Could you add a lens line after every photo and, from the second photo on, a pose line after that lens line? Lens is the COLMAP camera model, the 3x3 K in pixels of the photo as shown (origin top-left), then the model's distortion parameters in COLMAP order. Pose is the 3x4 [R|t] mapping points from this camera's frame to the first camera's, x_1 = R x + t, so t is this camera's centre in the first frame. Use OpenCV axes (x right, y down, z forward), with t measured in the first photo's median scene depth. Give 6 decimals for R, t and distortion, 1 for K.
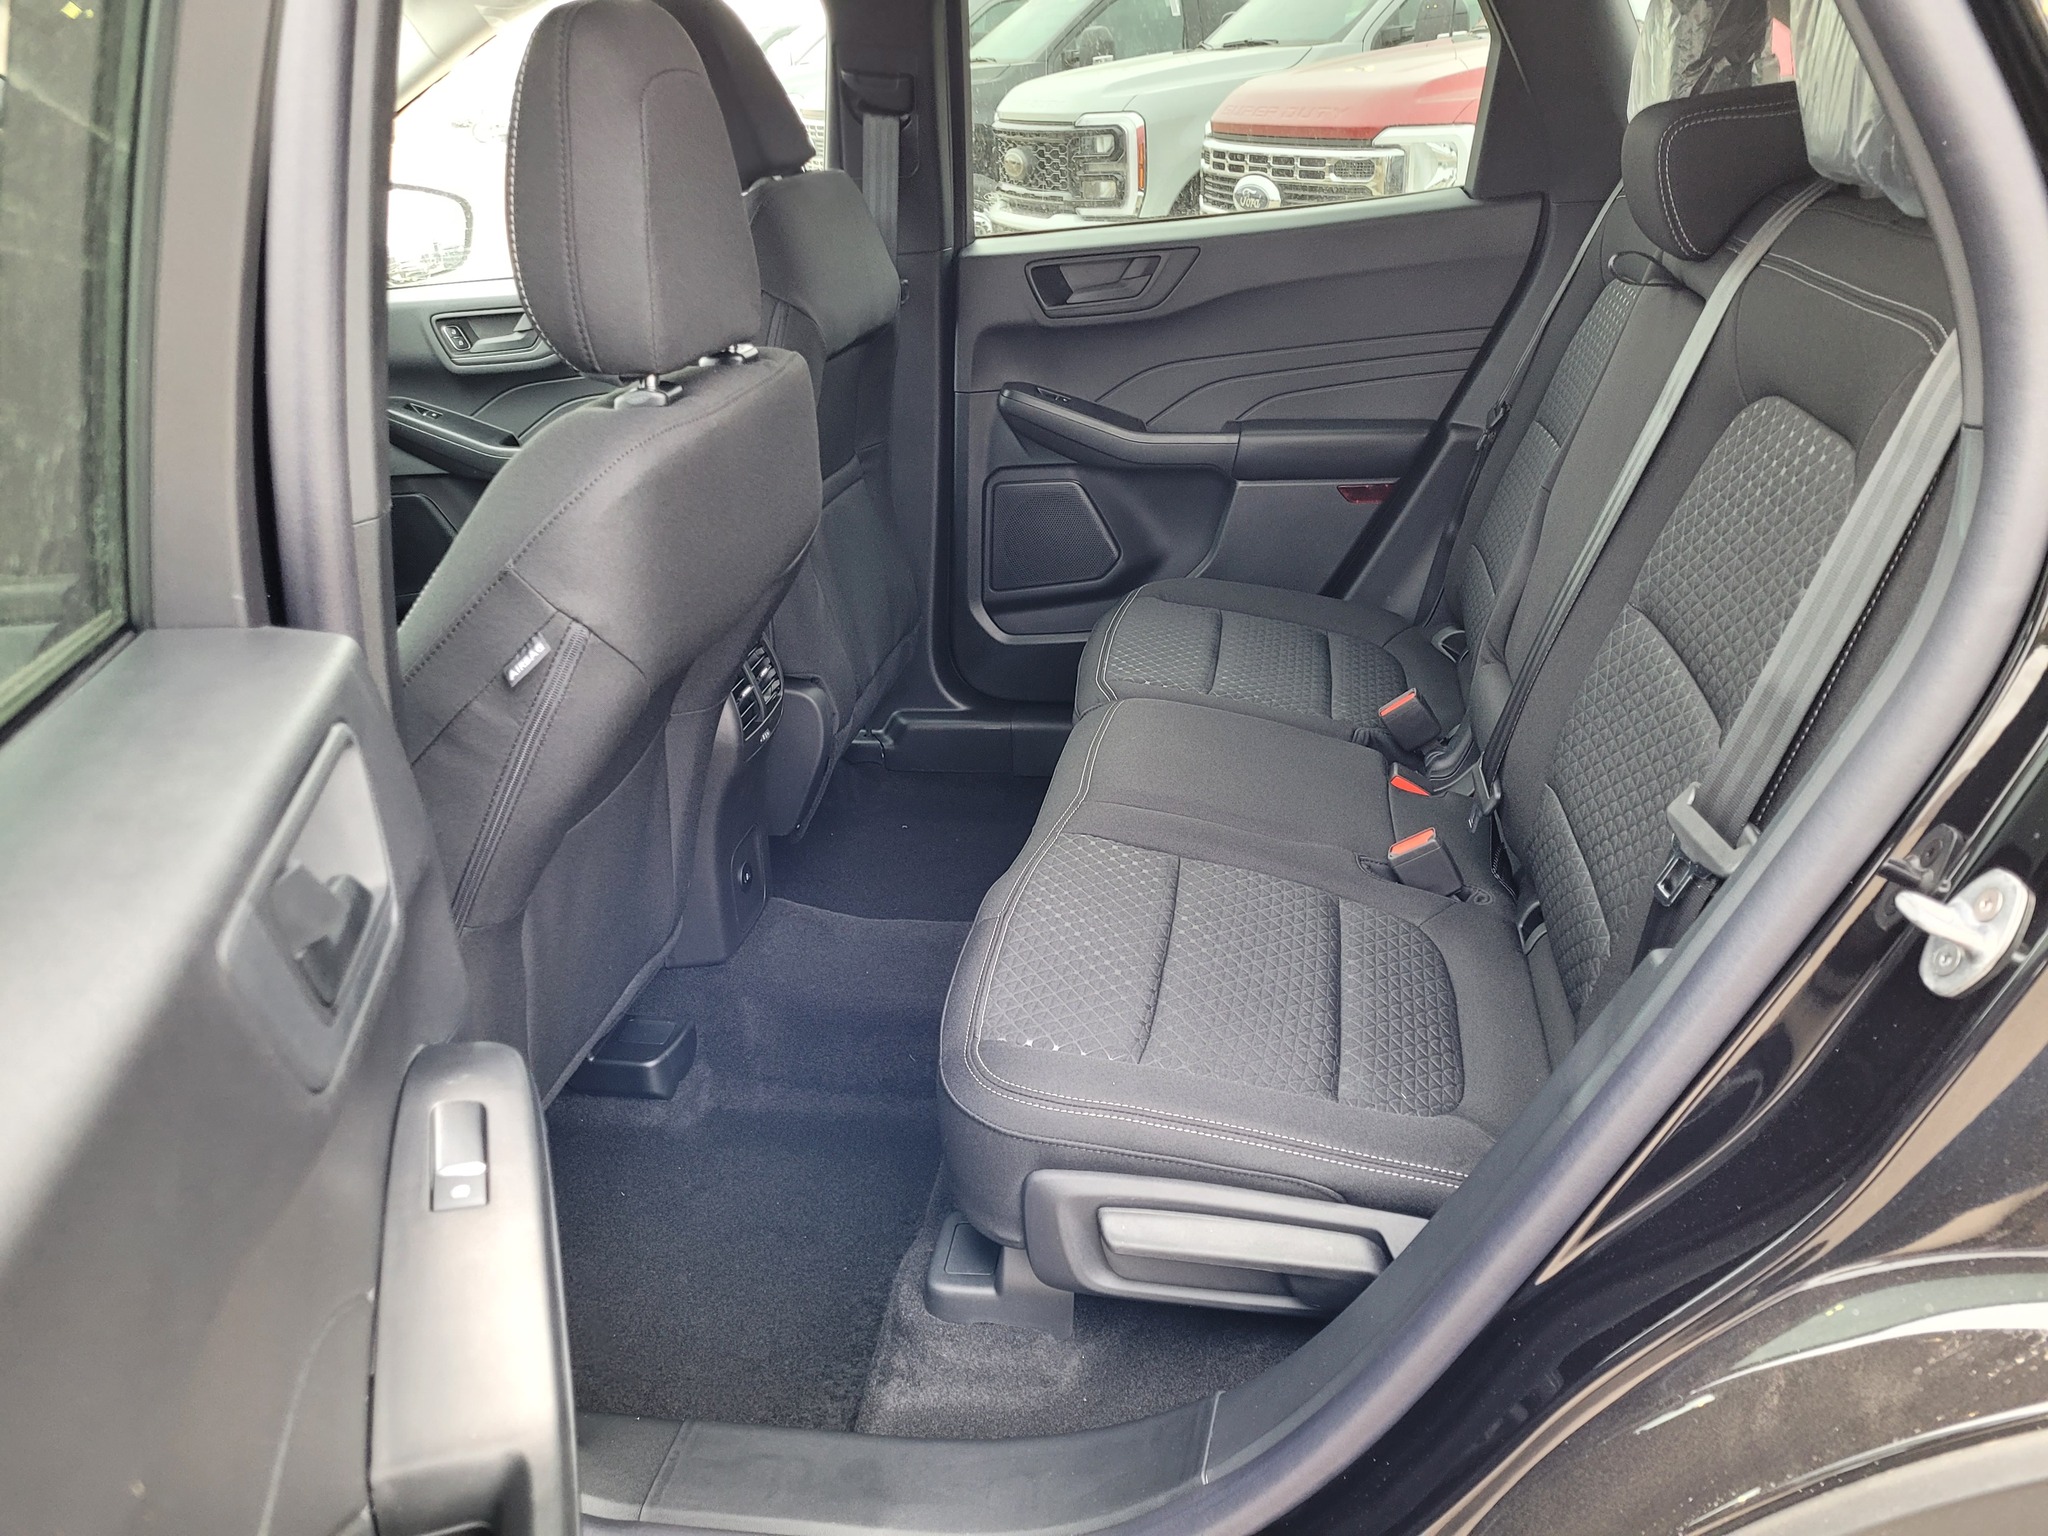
lens RADIAL K [[1528.9, 0, 1024.0], [0, 1528.9, 768.0], [0, 0, 1]] dist [0.060785, -0.045804]
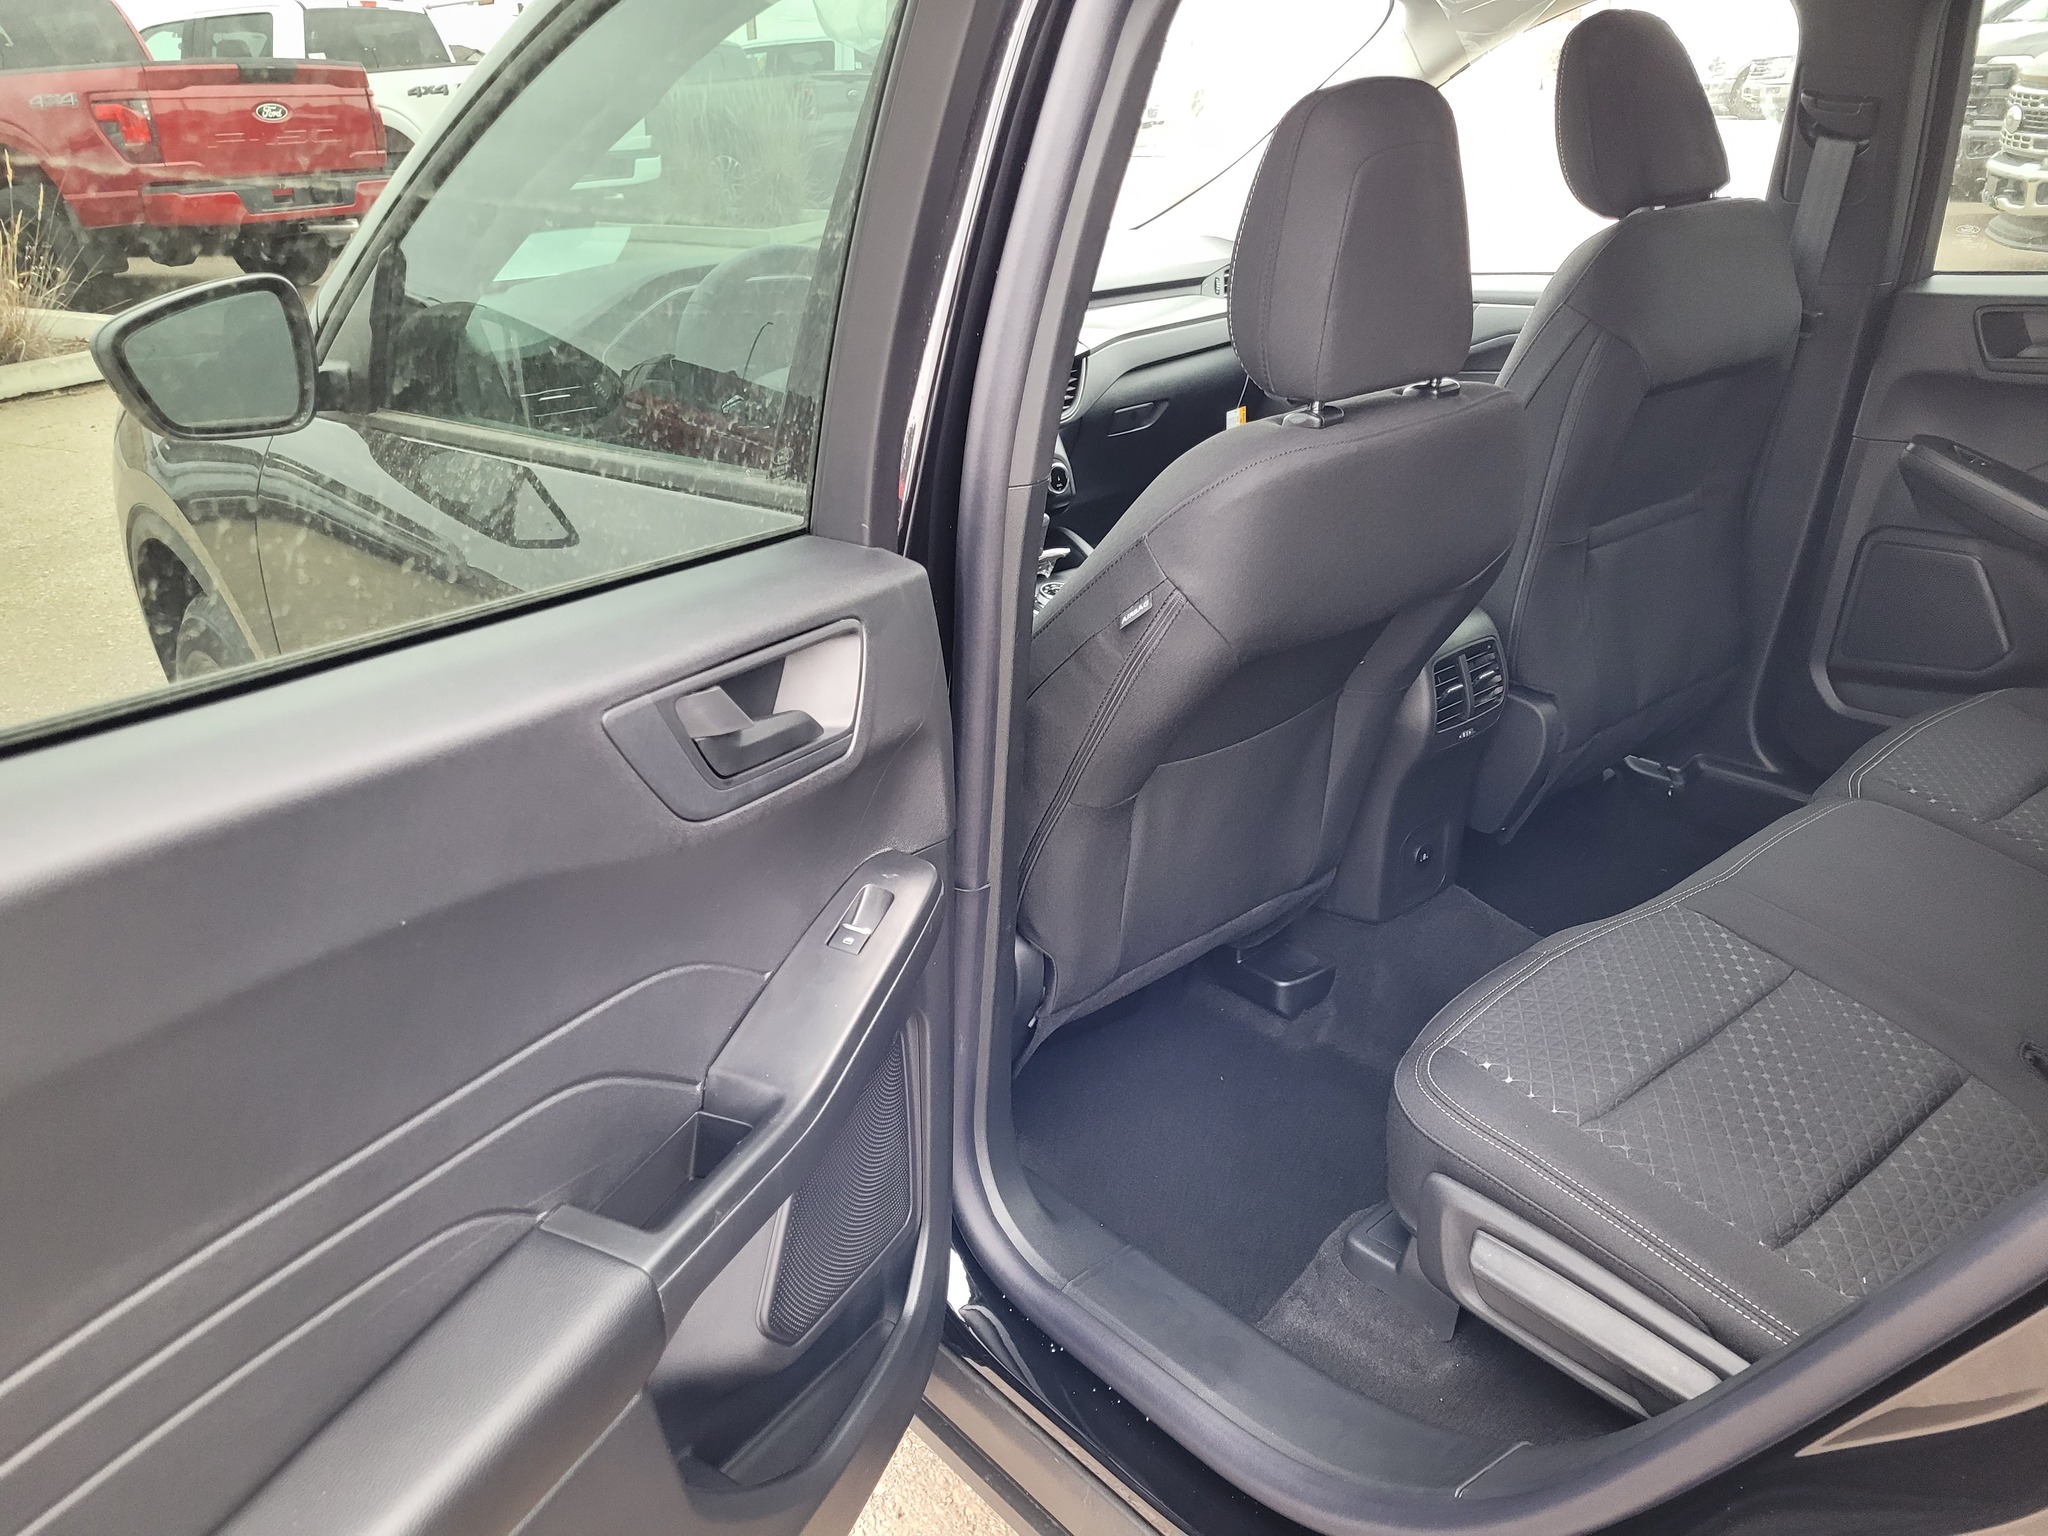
lens RADIAL K [[1528.9, 0, 1024.0], [0, 1528.9, 768.0], [0, 0, 1]] dist [0.060785, -0.045804]
pose [[0.771758, 0.275244, -0.573263, 0.224299], [-0.260850, 0.959165, 0.109360, -0.036782], [0.579954, 0.065136, 0.812041, -0.046024]]
